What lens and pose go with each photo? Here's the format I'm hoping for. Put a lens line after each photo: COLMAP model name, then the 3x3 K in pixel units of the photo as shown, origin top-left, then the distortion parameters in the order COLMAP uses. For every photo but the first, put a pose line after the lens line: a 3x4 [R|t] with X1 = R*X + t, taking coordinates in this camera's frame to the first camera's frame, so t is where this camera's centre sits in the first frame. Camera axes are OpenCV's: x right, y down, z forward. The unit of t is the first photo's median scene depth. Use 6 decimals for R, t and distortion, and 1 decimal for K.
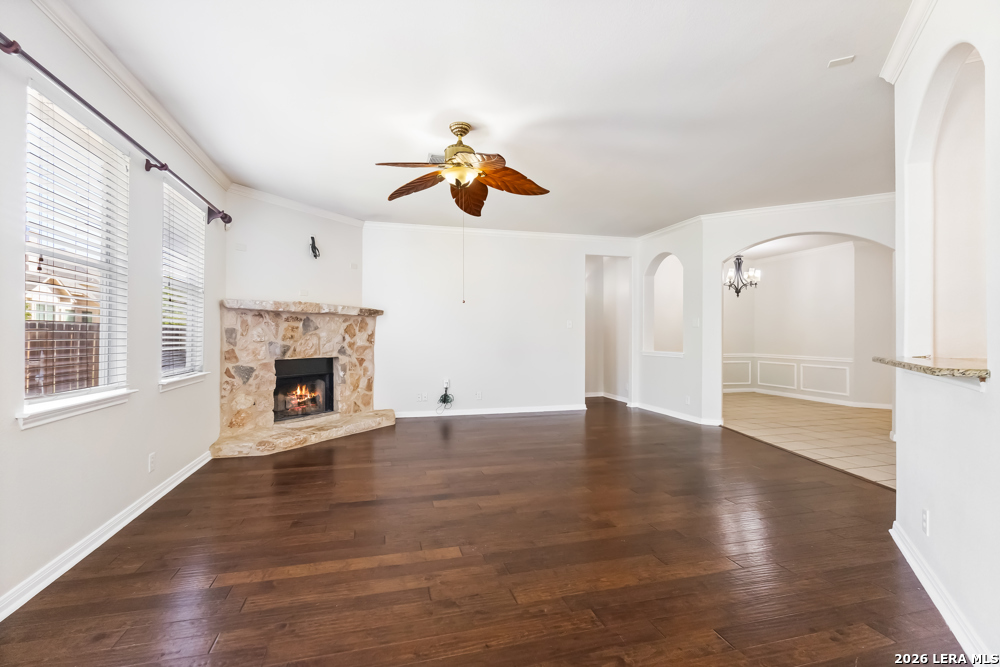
lens RADIAL K [[463.4, 0, 503.9], [0, 463.4, 334.2], [0, 0, 1]] dist [0.000874, 0.000362]
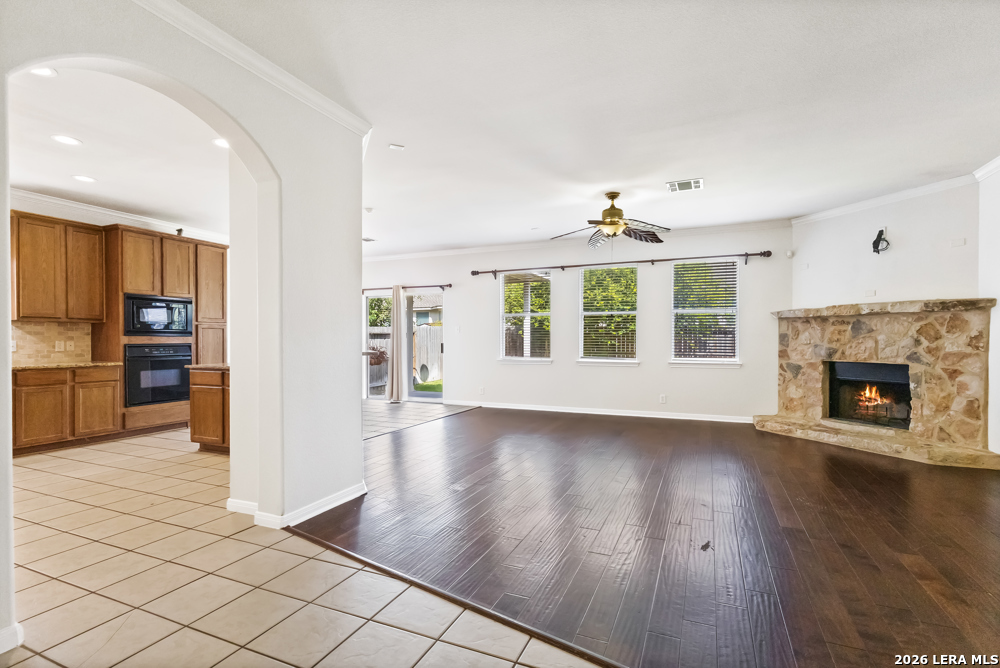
lens RADIAL K [[468.7, 0, 499.1], [0, 468.7, 341.7], [0, 0, 1]] dist [0.003107, -0.000560]
pose [[-0.639199, -0.001387, -0.769040, 0.809164], [0.000660, 0.999997, -0.002352, 0.011158], [0.769041, -0.002011, -0.639196, 1.059307]]
